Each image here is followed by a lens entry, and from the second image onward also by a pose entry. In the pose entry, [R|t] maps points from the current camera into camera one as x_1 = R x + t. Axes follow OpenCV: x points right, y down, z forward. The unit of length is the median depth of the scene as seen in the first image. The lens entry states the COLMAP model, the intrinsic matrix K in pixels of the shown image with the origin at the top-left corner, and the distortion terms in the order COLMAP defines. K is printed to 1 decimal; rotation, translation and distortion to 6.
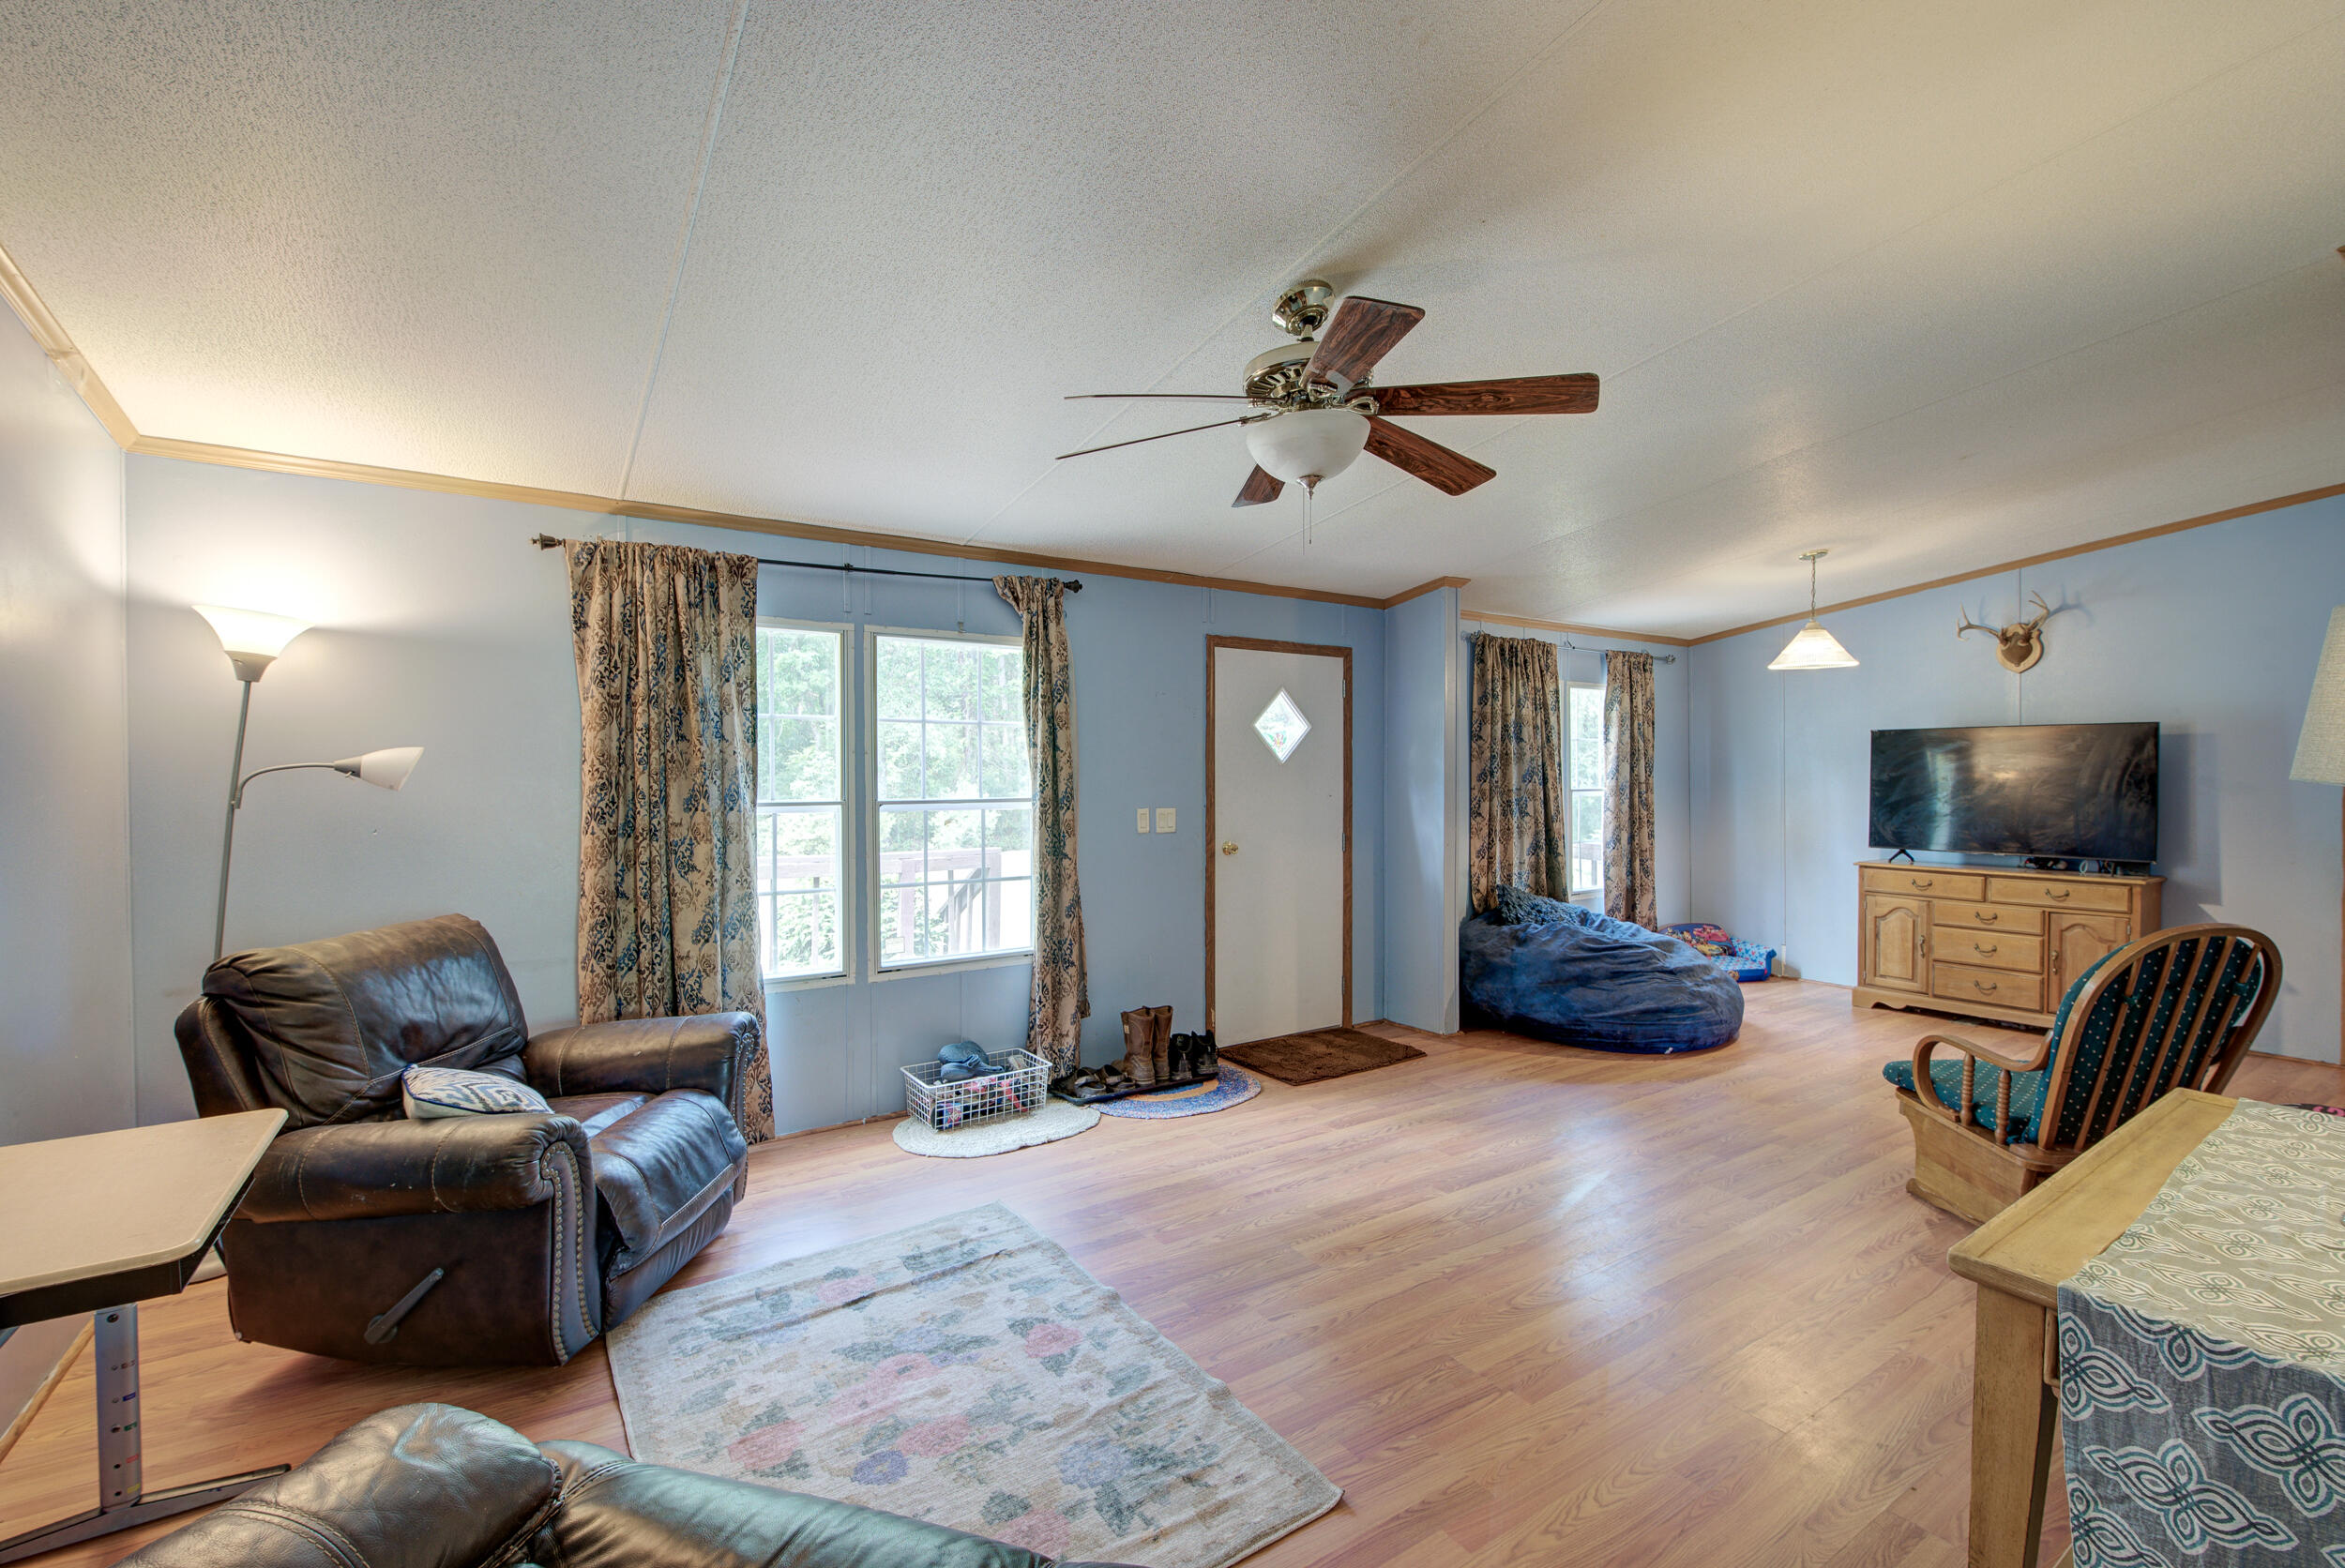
lens RADIAL K [[995.1, 0, 1174.8], [0, 995.1, 788.1], [0, 0, 1]] dist [-0.000263, -0.000257]
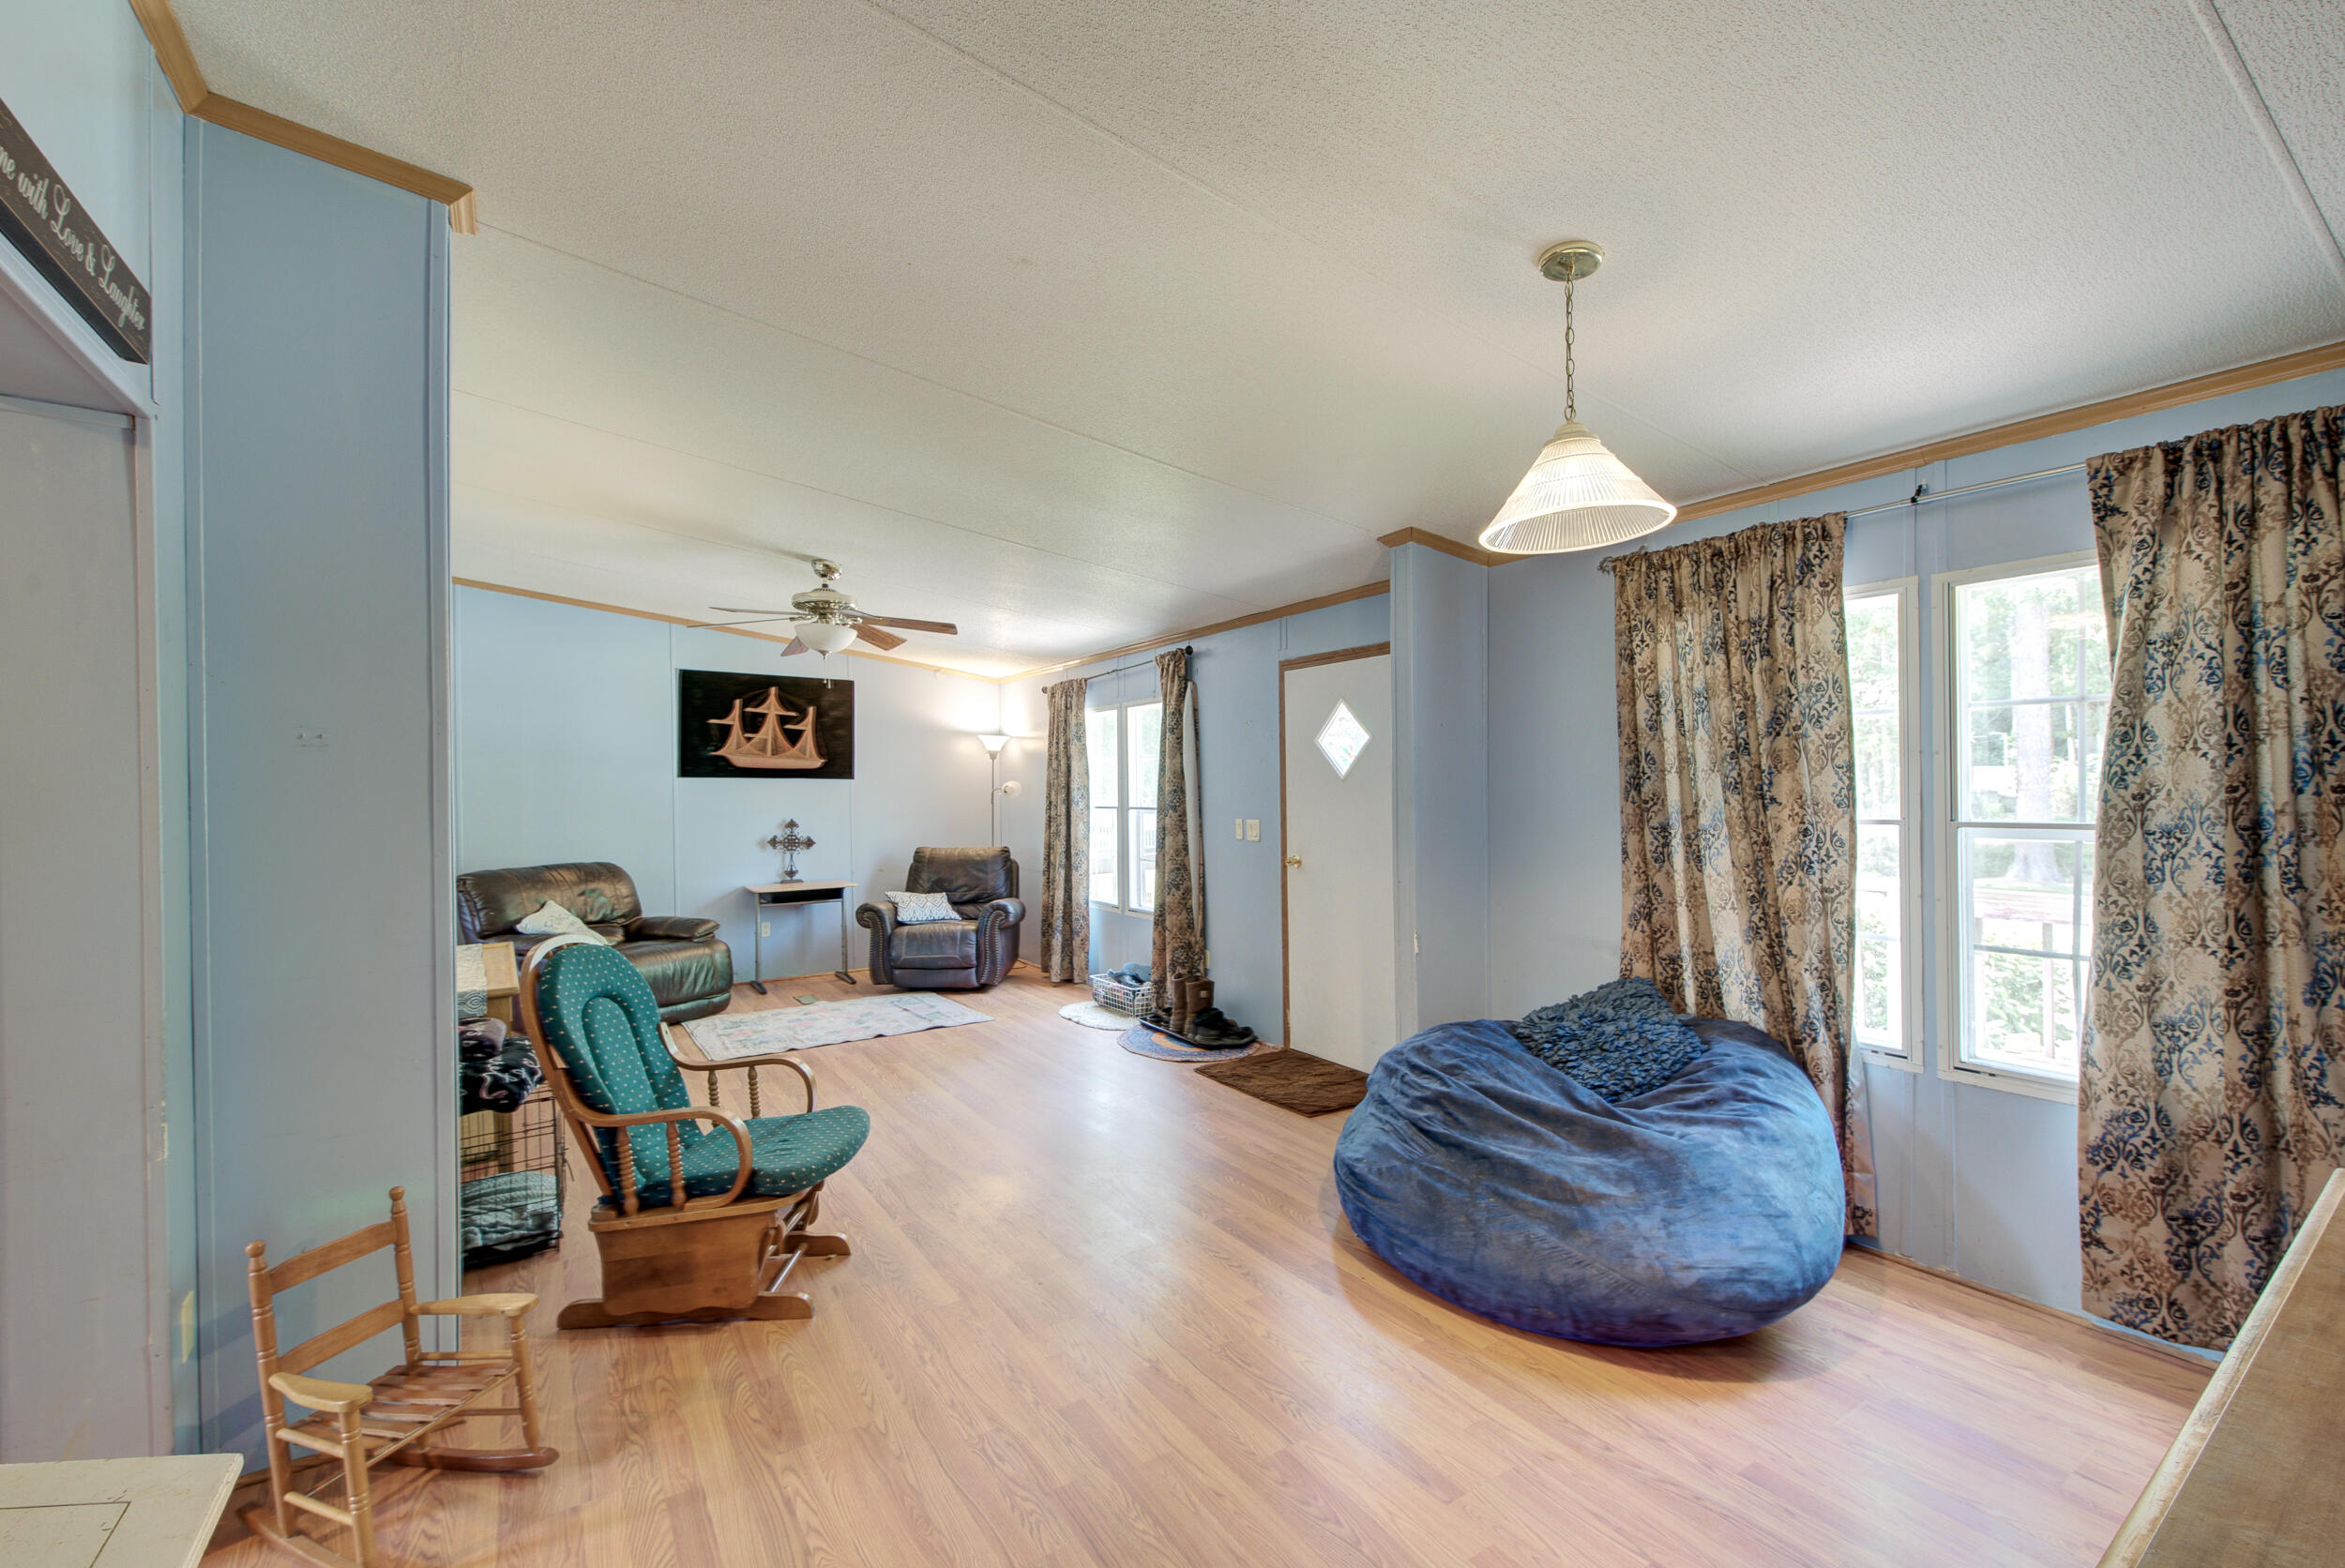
lens RADIAL K [[1062.3, 0, 1172.5], [0, 1062.3, 784.0], [0, 0, 1]] dist [-0.000110, -0.000089]
pose [[-0.046659, 0.010438, -0.998856, 1.146029], [0.013911, 0.999855, 0.009799, -0.032379], [0.998814, -0.013437, -0.046798, 0.898855]]
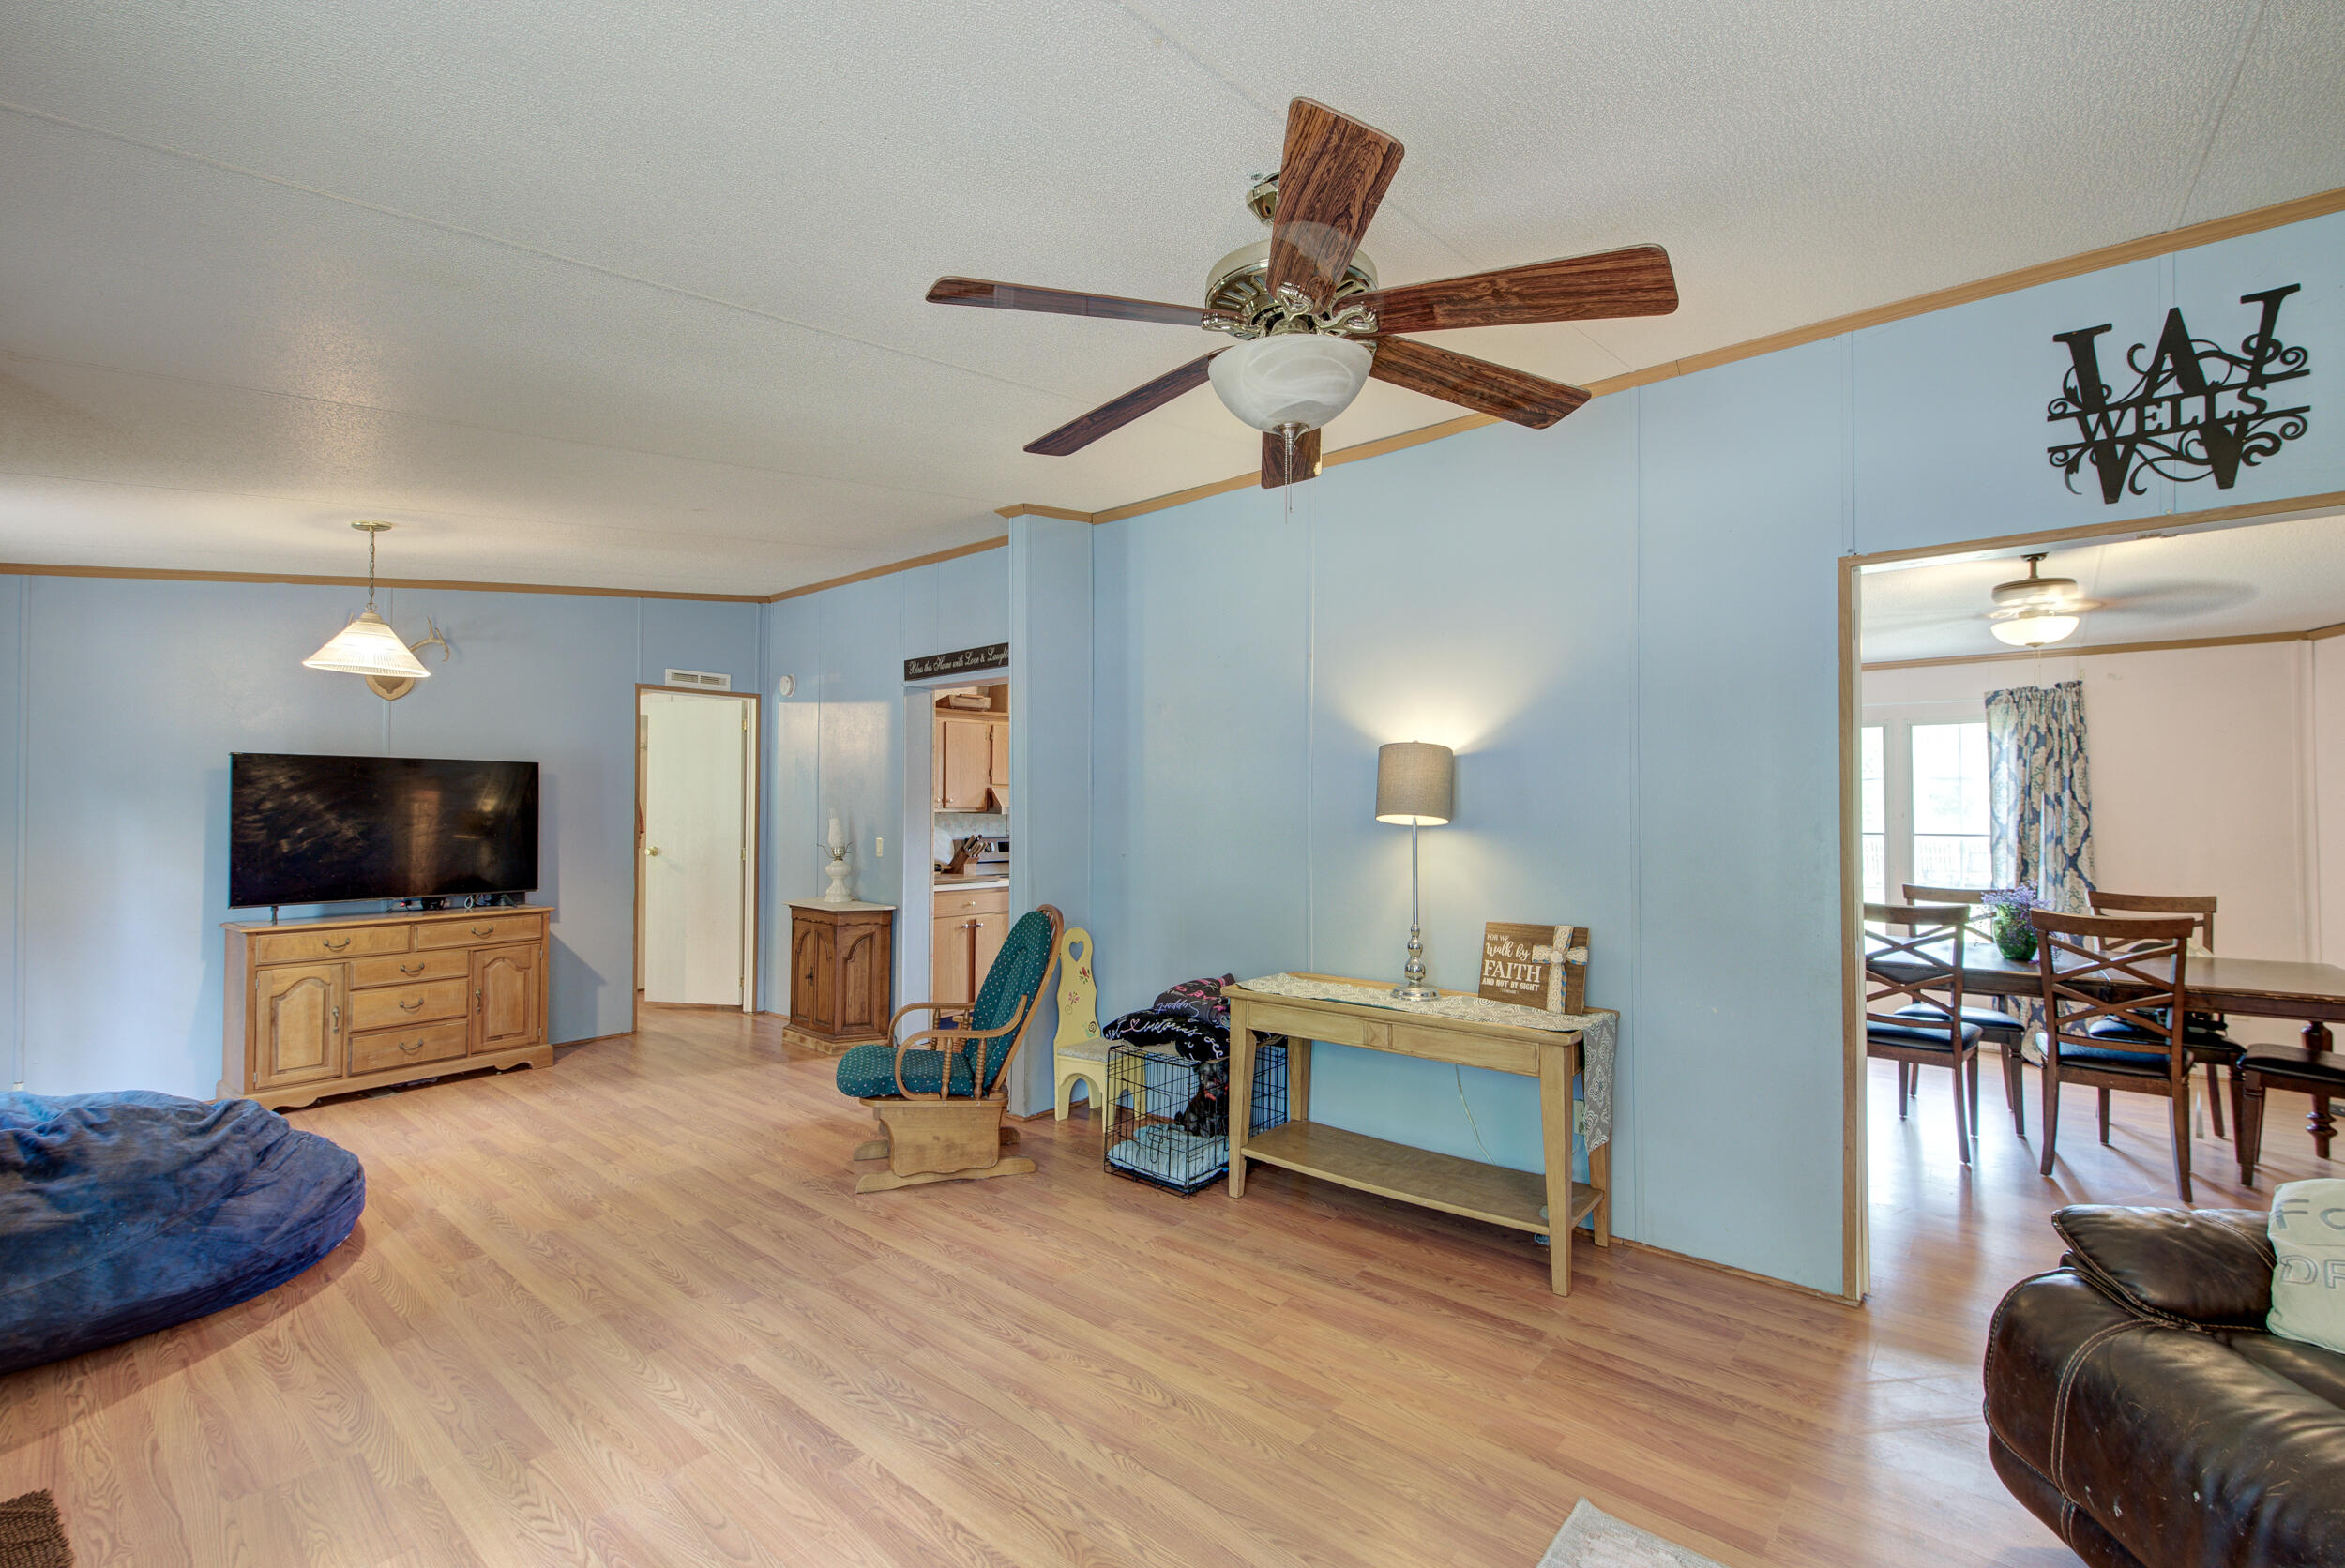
lens RADIAL K [[995.1, 0, 1174.8], [0, 995.1, 788.1], [0, 0, 1]] dist [-0.000263, -0.000257]
pose [[-0.288914, 0.015414, 0.957231, -0.276210], [0.014443, 0.999827, -0.011740, -0.015361], [-0.957246, 0.010434, -0.289087, 0.644729]]
